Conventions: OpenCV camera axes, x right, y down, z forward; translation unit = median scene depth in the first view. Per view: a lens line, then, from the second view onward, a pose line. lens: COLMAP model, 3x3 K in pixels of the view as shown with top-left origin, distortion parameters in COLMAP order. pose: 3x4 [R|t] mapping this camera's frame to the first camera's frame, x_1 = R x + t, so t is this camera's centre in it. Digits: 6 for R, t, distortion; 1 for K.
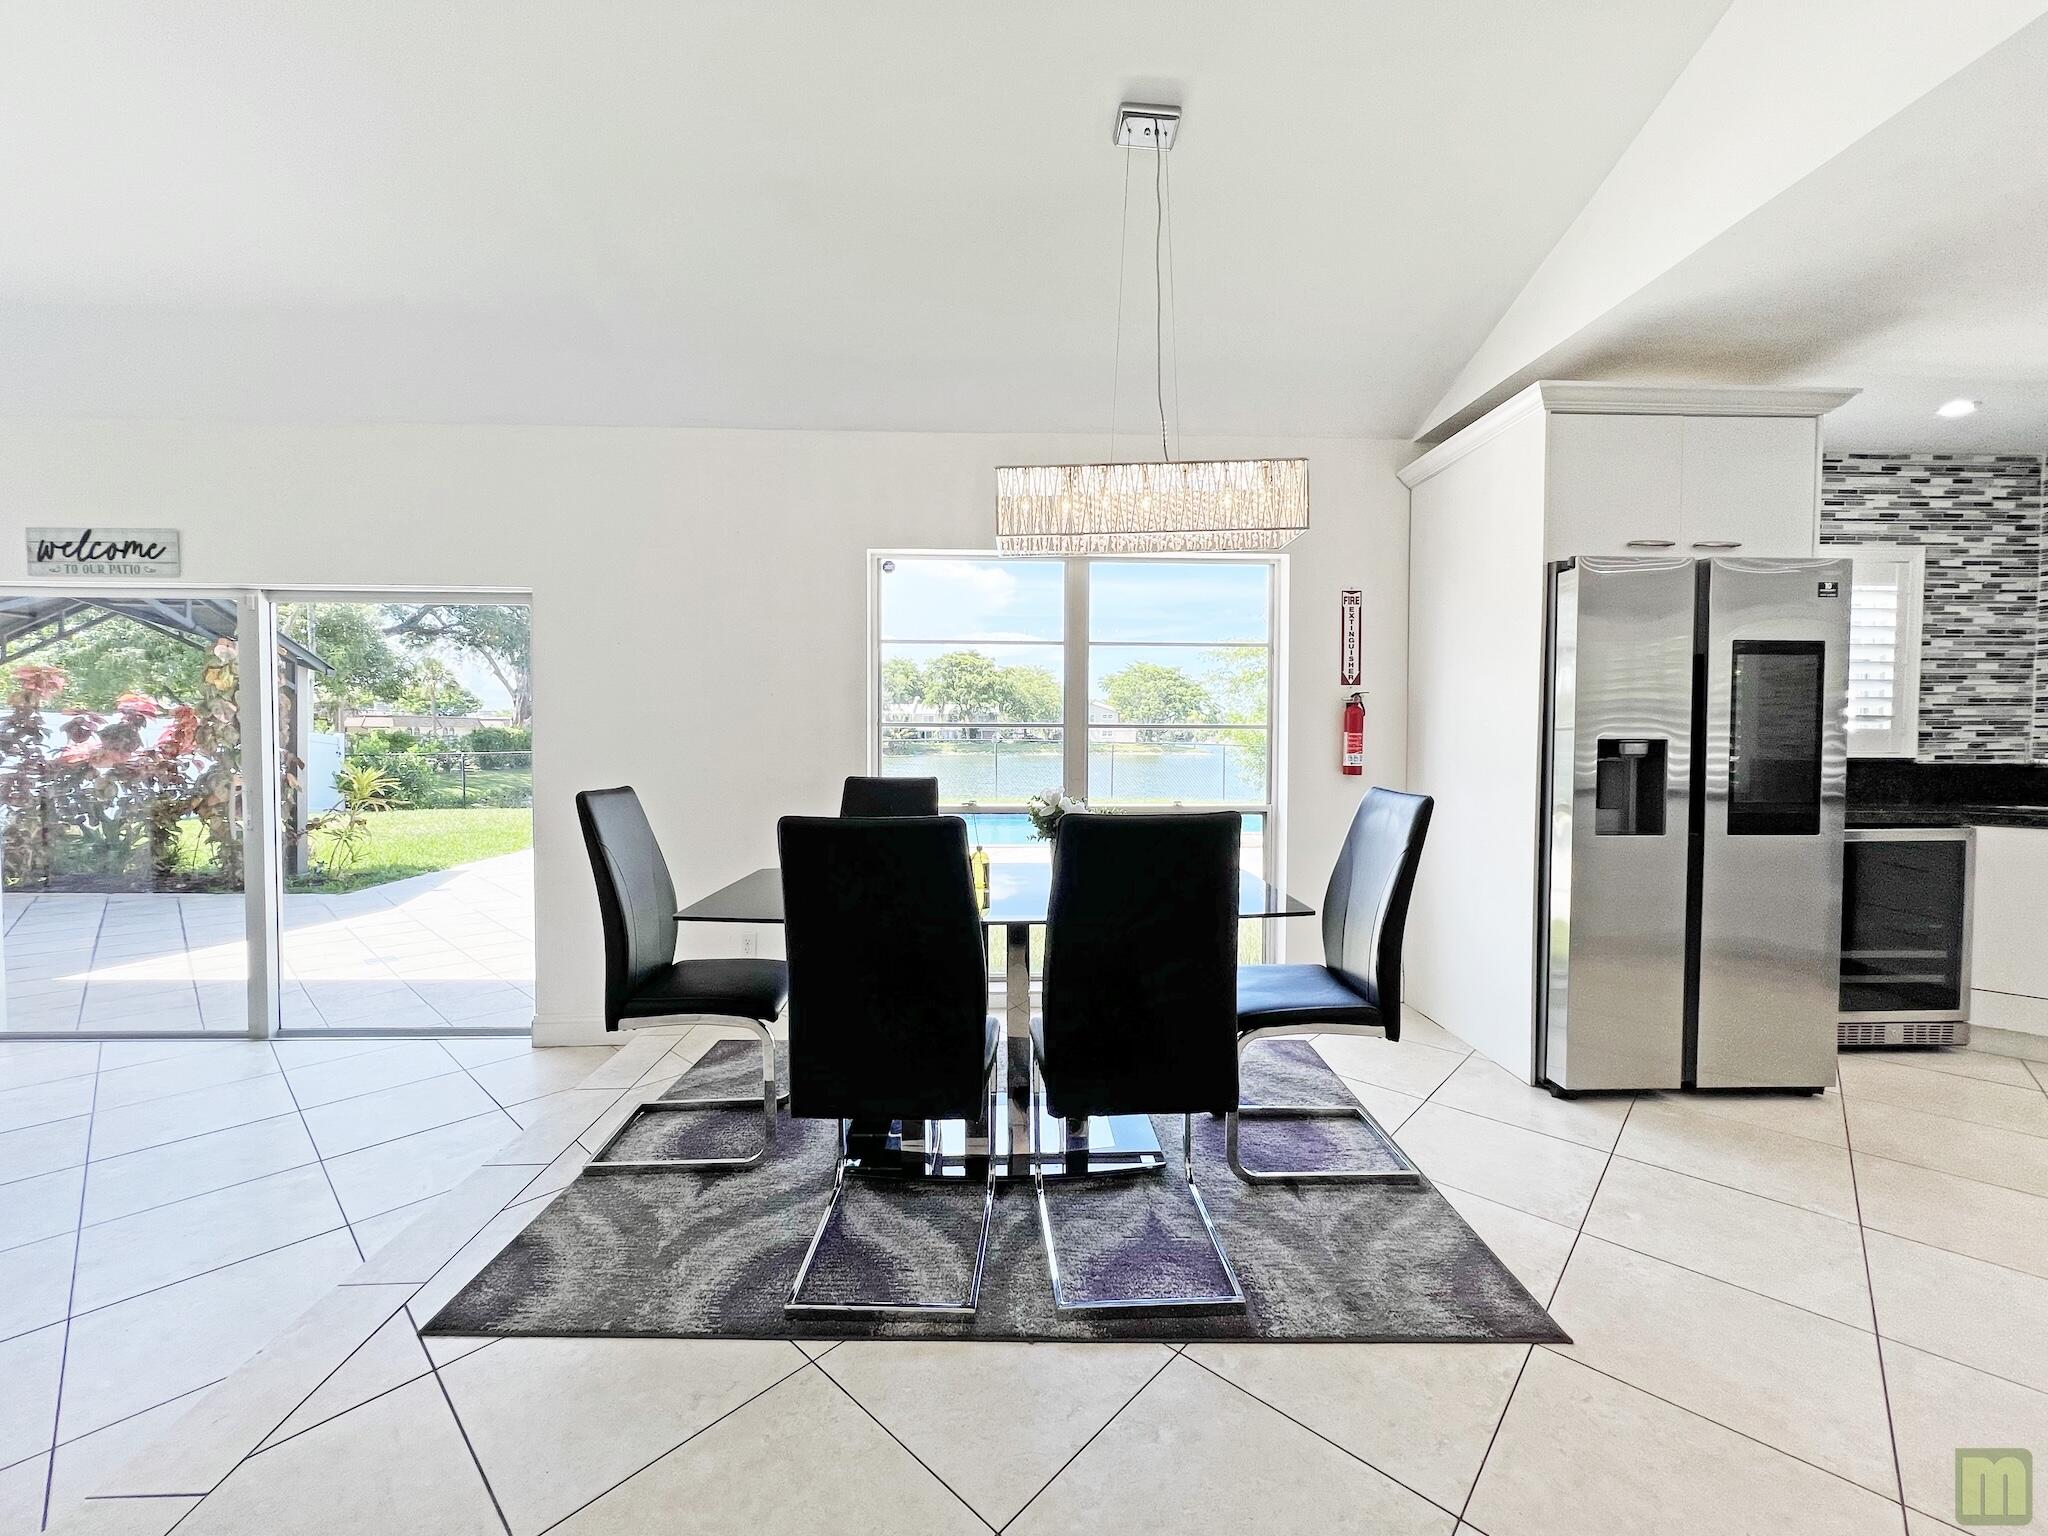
lens RADIAL K [[852.9, 0, 1011.5], [0, 852.9, 745.8], [0, 0, 1]] dist [-0.002863, -0.000324]
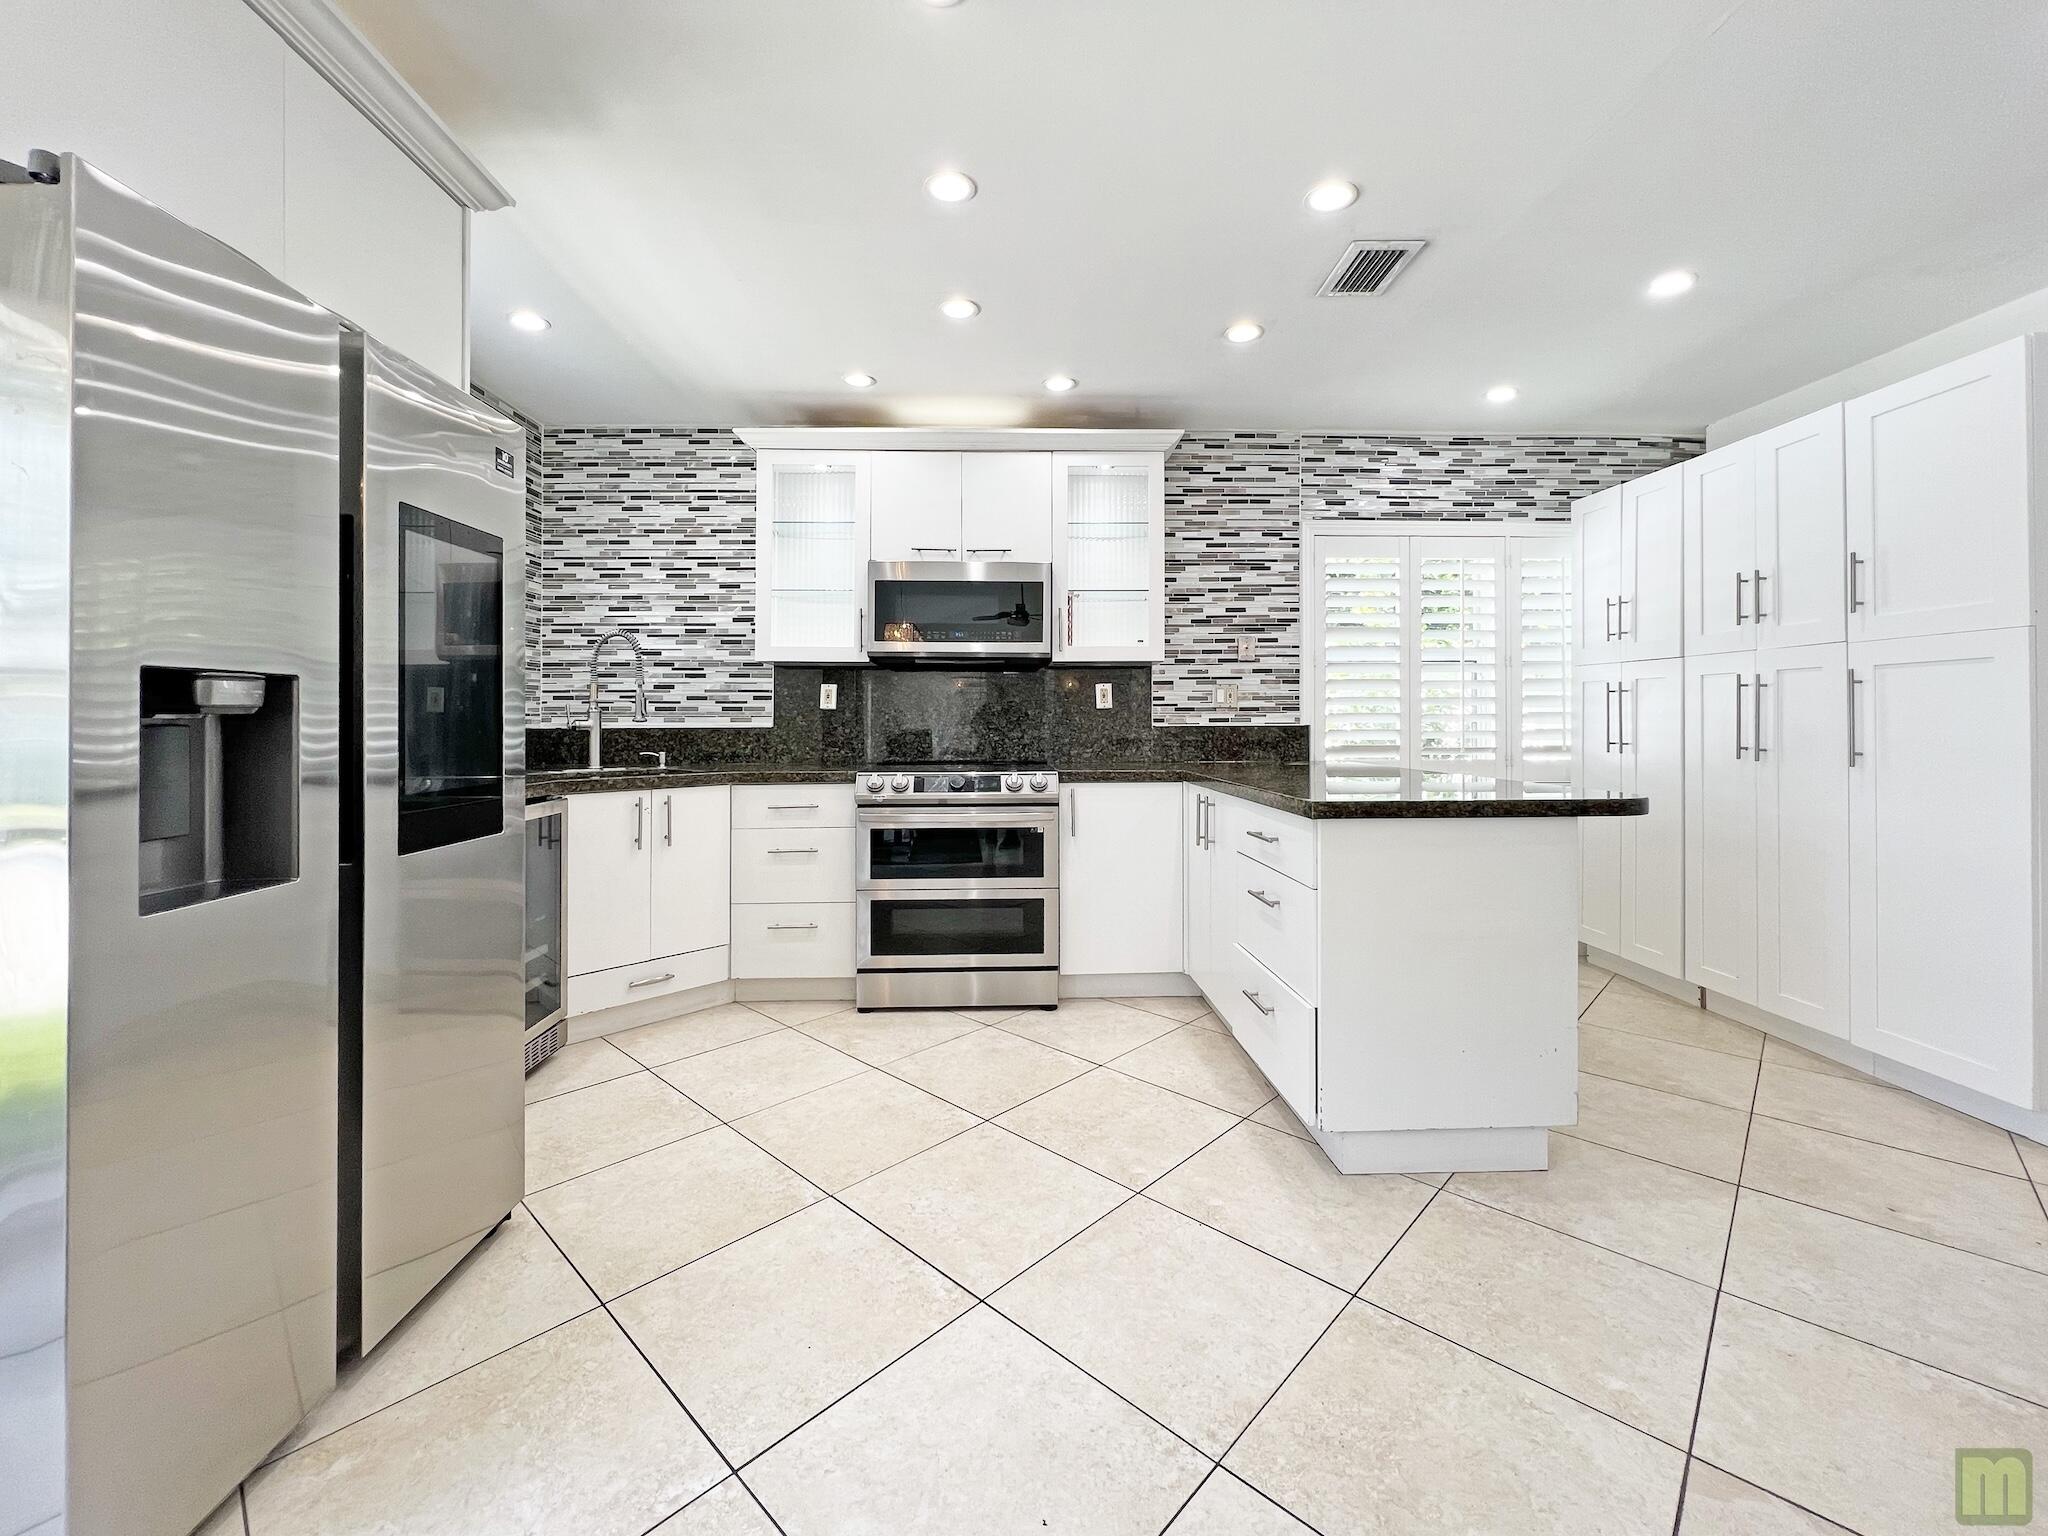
lens RADIAL K [[826.7, 0, 1021.0], [0, 826.7, 725.3], [0, 0, 1]] dist [0.000200, 0.000232]
pose [[0.009498, -0.011431, 0.999890, 0.224088], [0.014094, 0.999837, 0.011297, 0.014667], [-0.999856, 0.013985, 0.009657, 0.422120]]
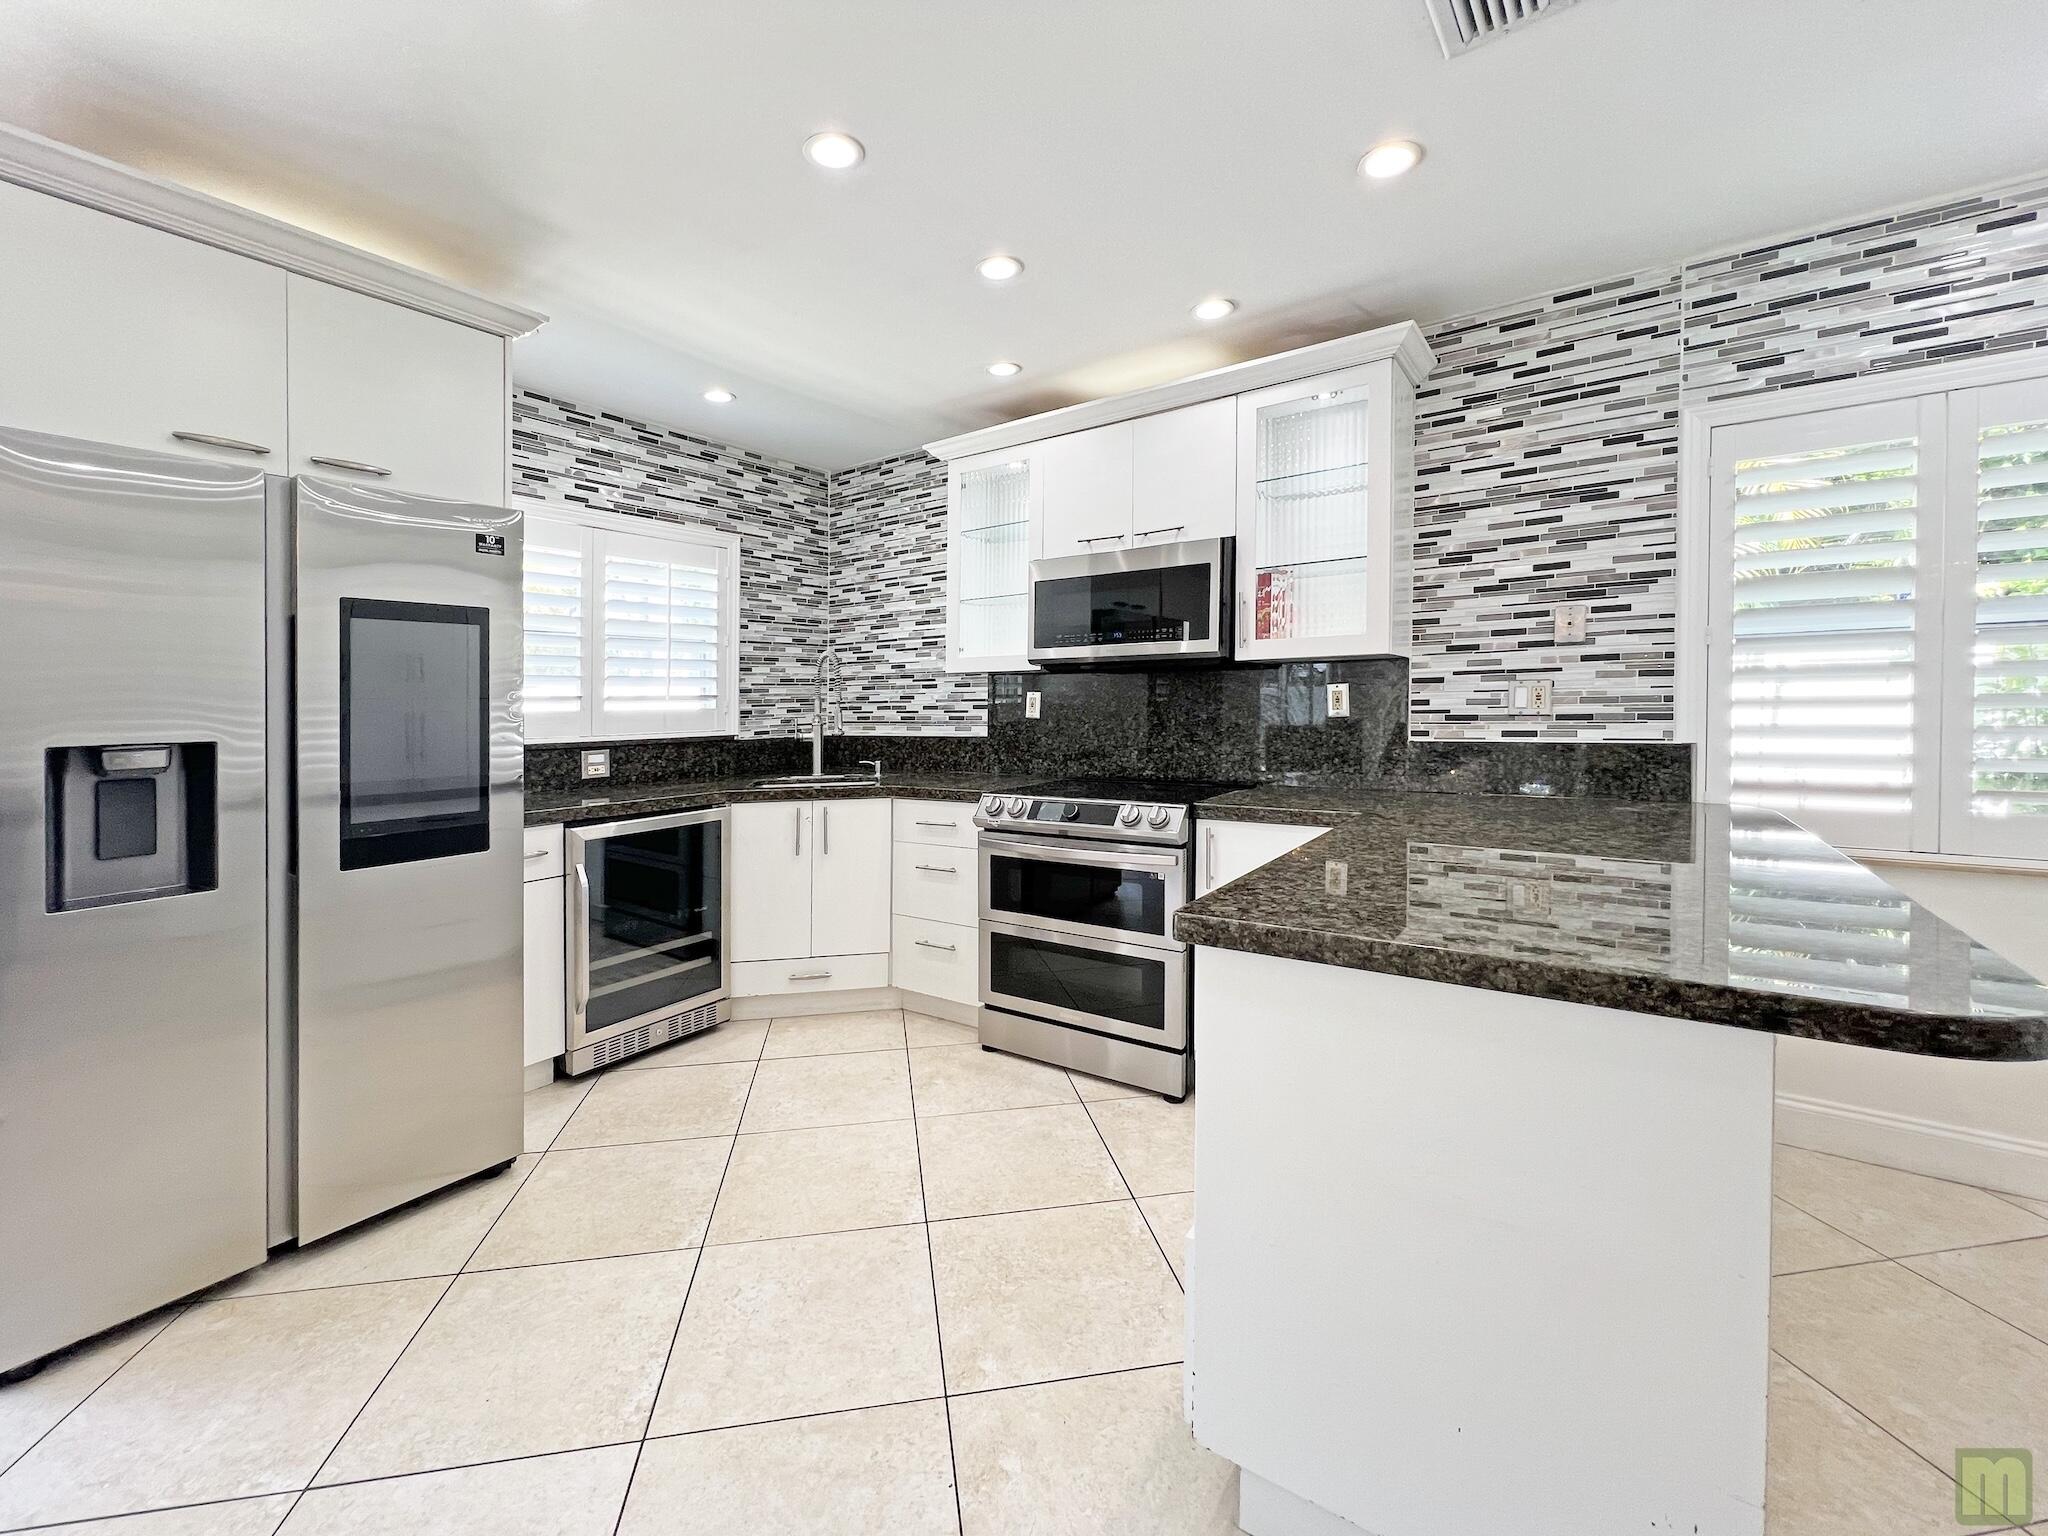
lens RADIAL K [[837.5, 0, 1023.7], [0, 837.5, 714.0], [0, 0, 1]] dist [-0.000281, 0.000312]
pose [[0.605457, -0.025601, 0.795466, 0.450582], [0.028097, 0.999547, 0.010784, -0.012727], [-0.795382, 0.015821, 0.605902, 0.086115]]
